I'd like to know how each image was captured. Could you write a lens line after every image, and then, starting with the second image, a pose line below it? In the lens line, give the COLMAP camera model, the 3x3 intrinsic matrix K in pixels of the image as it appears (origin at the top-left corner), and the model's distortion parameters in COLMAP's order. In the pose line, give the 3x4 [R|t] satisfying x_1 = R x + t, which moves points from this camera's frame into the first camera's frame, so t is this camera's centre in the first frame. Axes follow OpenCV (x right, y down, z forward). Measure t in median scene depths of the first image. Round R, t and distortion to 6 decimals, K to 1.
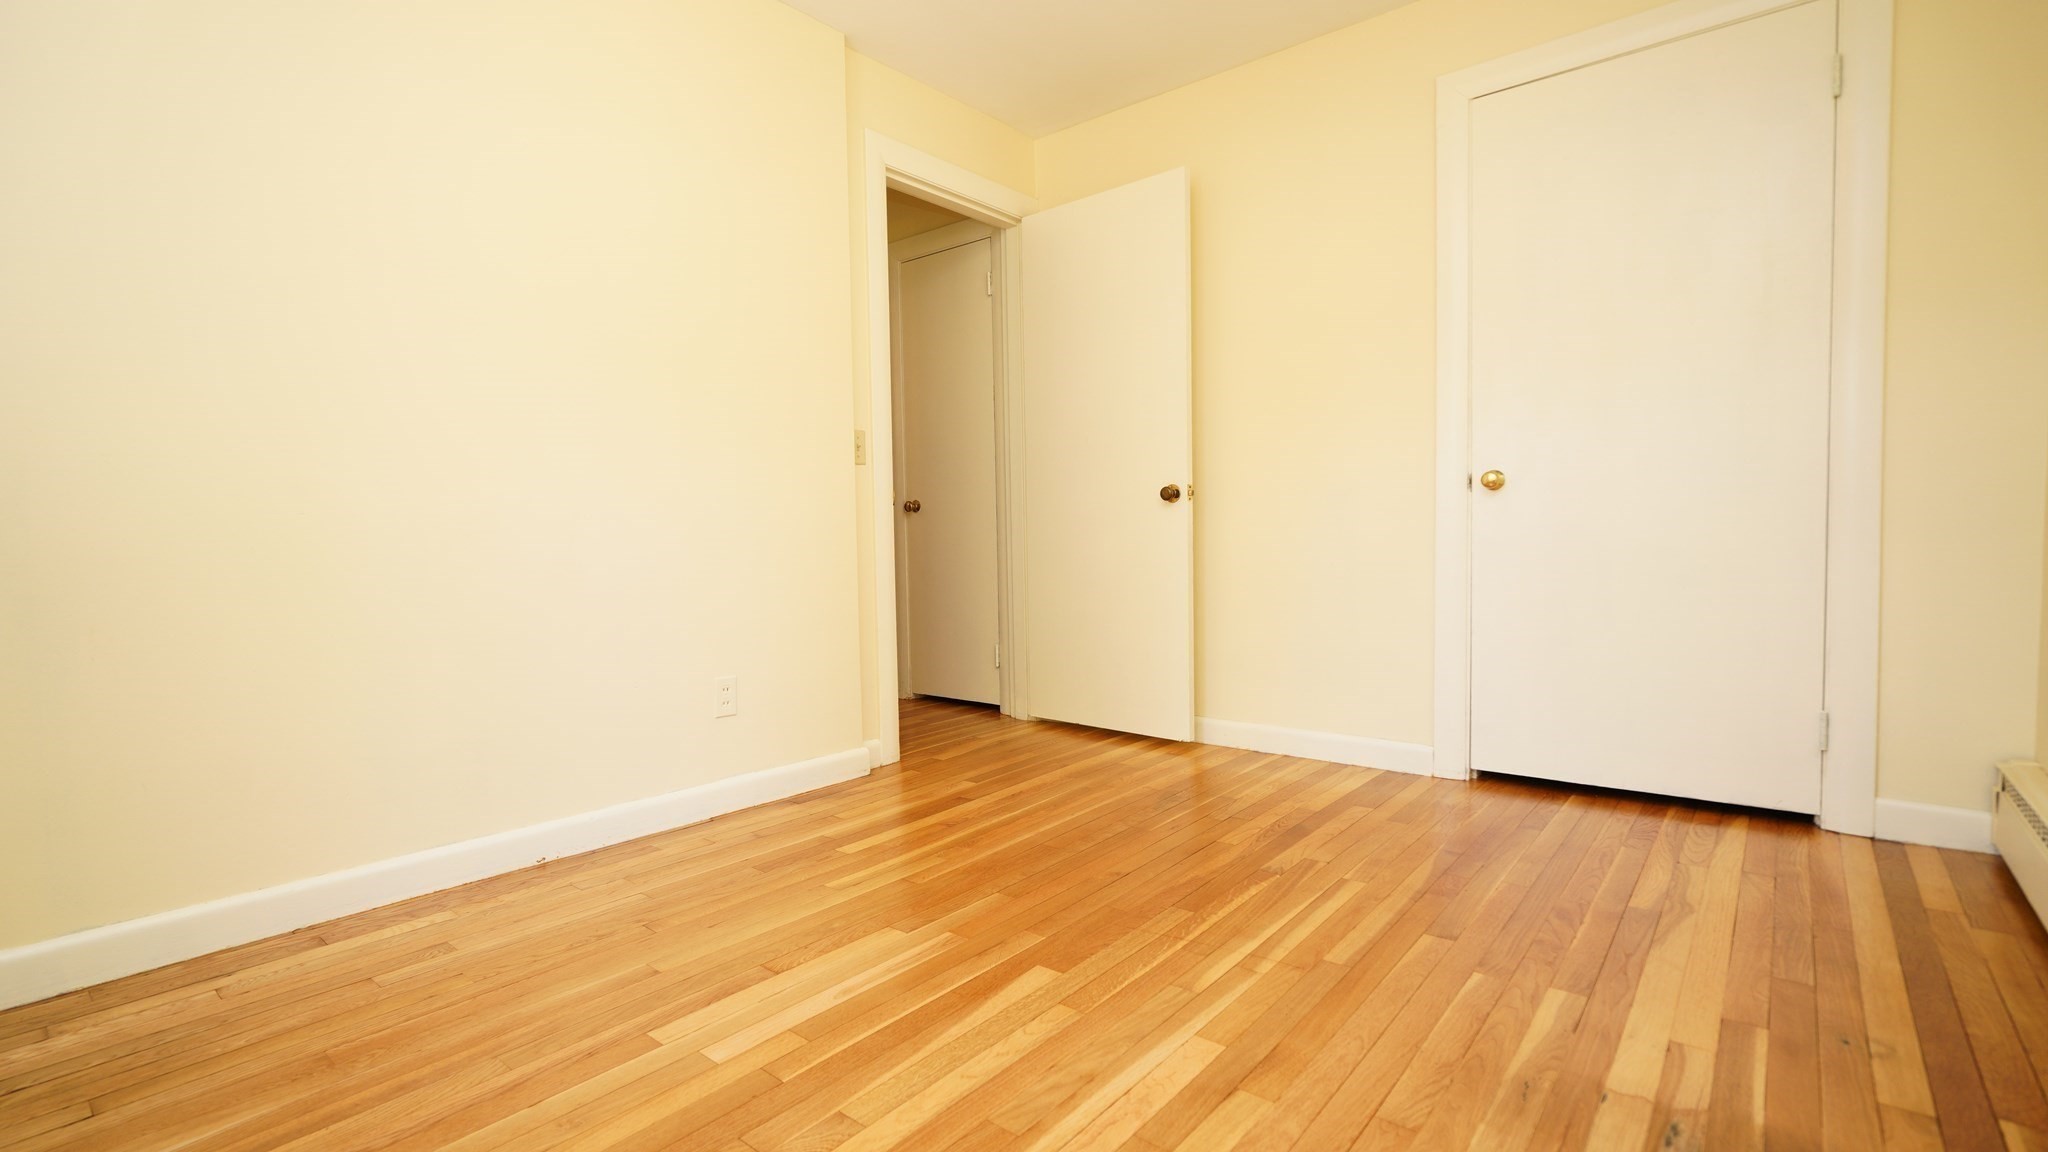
lens RADIAL K [[925.4, 0, 1025.3], [0, 925.4, 574.0], [0, 0, 1]] dist [-0.004450, 0.001259]
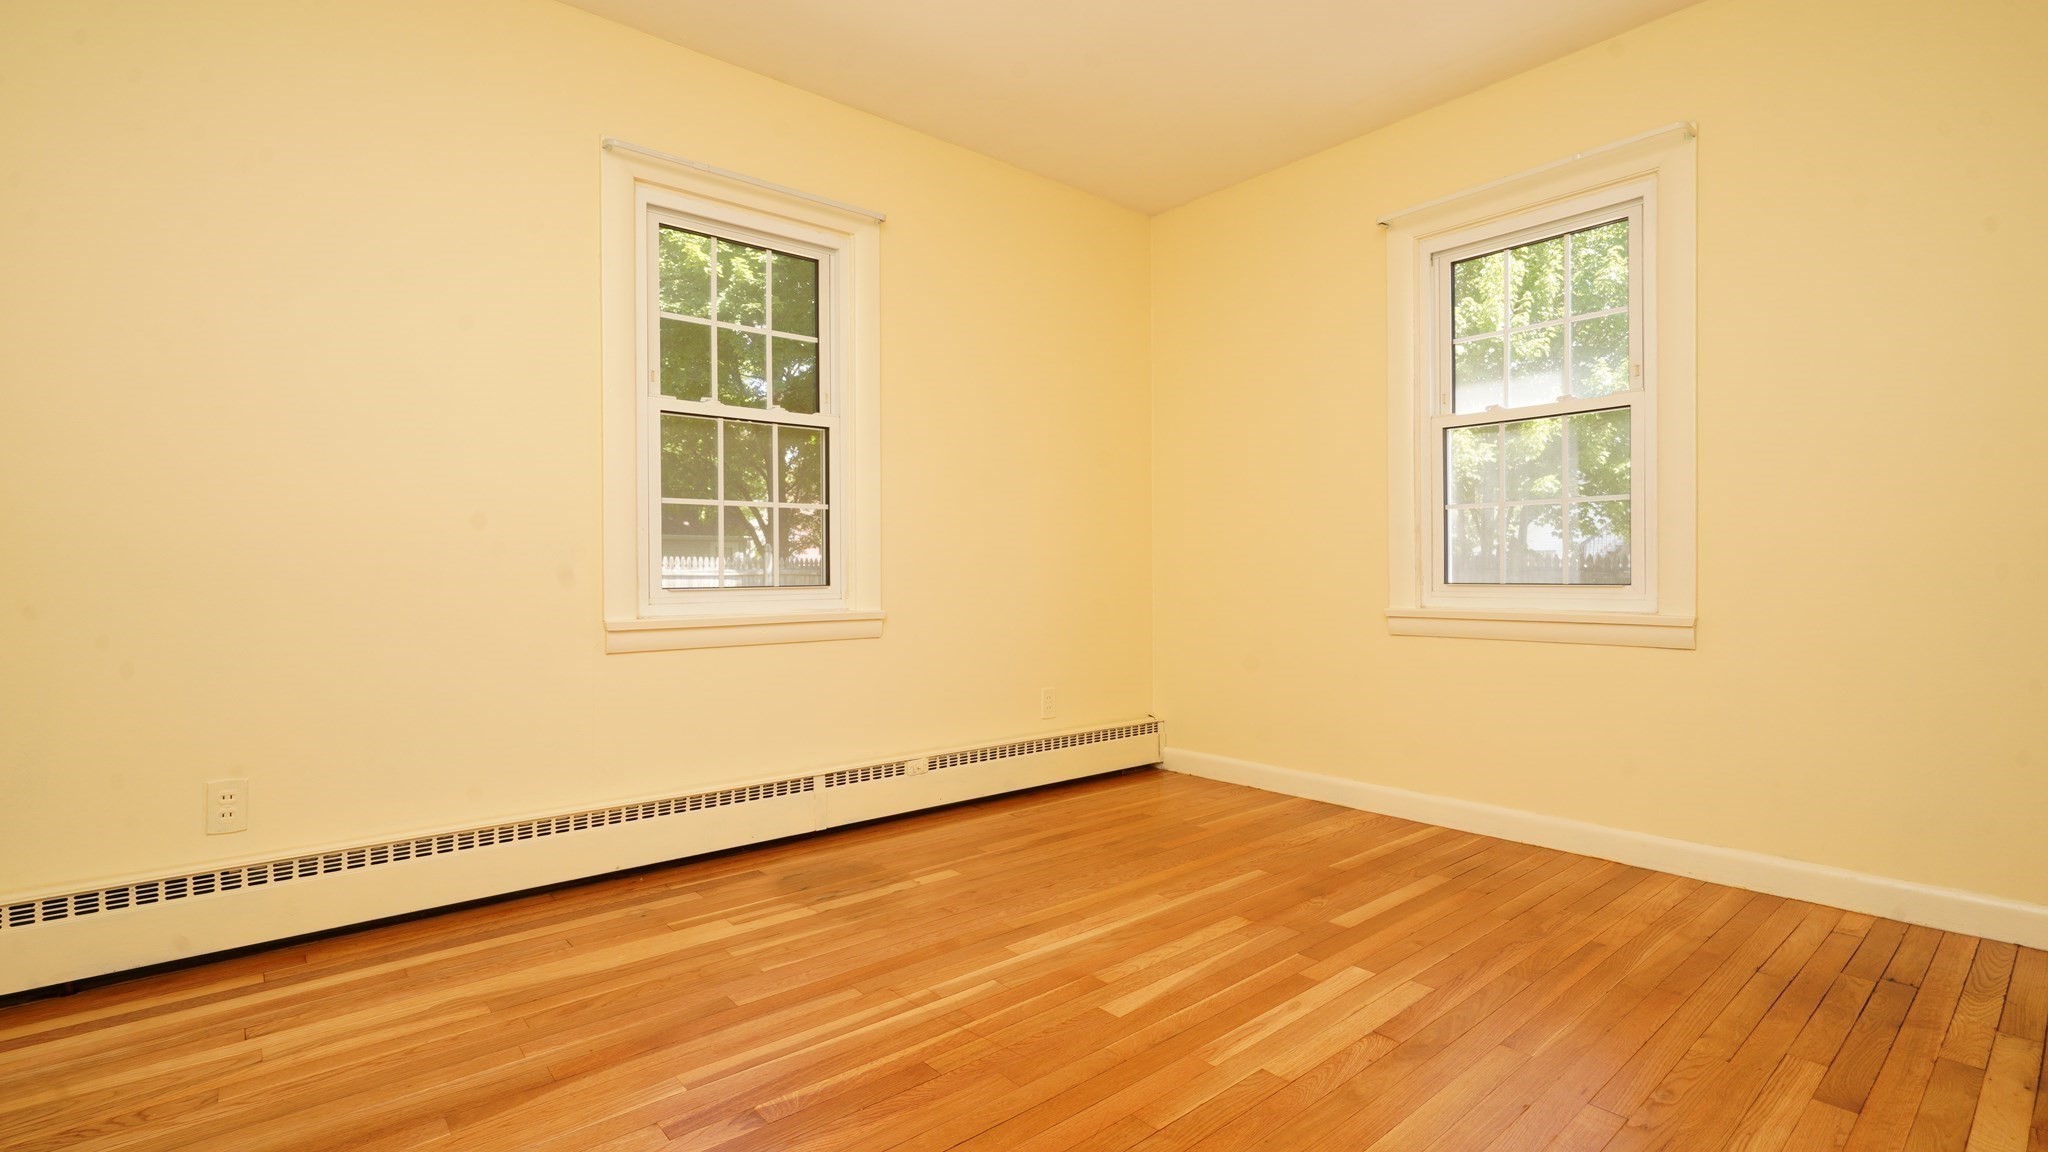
lens RADIAL K [[925.4, 0, 1027.3], [0, 925.4, 575.1], [0, 0, 1]] dist [-0.004450, 0.001259]
pose [[-0.985470, 0.023667, 0.168192, -0.058544], [0.031488, 0.998536, 0.043989, -0.104576], [-0.166905, 0.048646, -0.984772, 1.645379]]
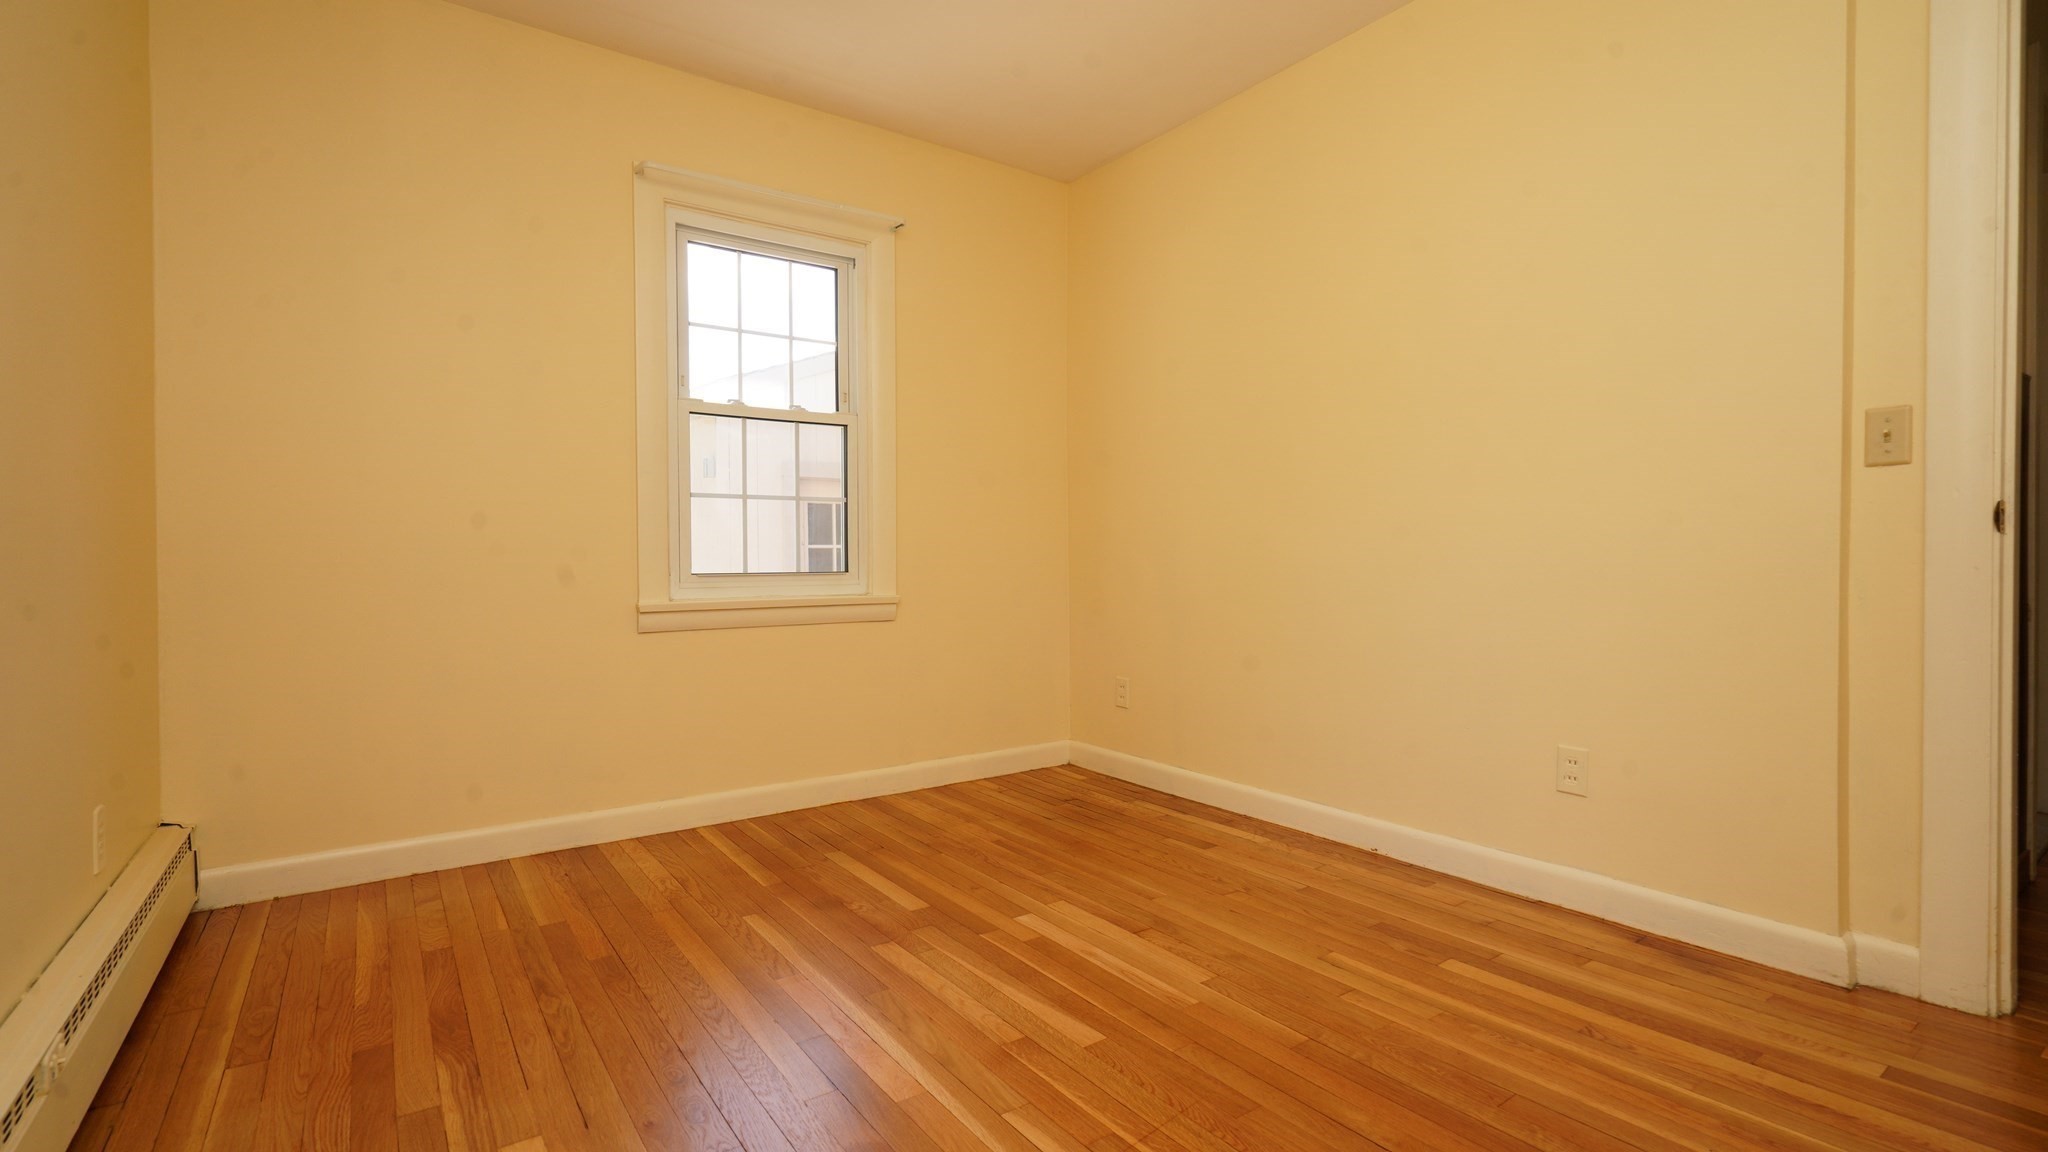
lens RADIAL K [[925.4, 0, 1018.6], [0, 925.4, 568.8], [0, 0, 1]] dist [-0.004450, 0.001259]
pose [[-0.255481, 0.028387, -0.966397, 0.781794], [-0.032423, 0.998755, 0.037909, -0.083965], [0.966270, 0.041019, -0.254242, 0.922308]]
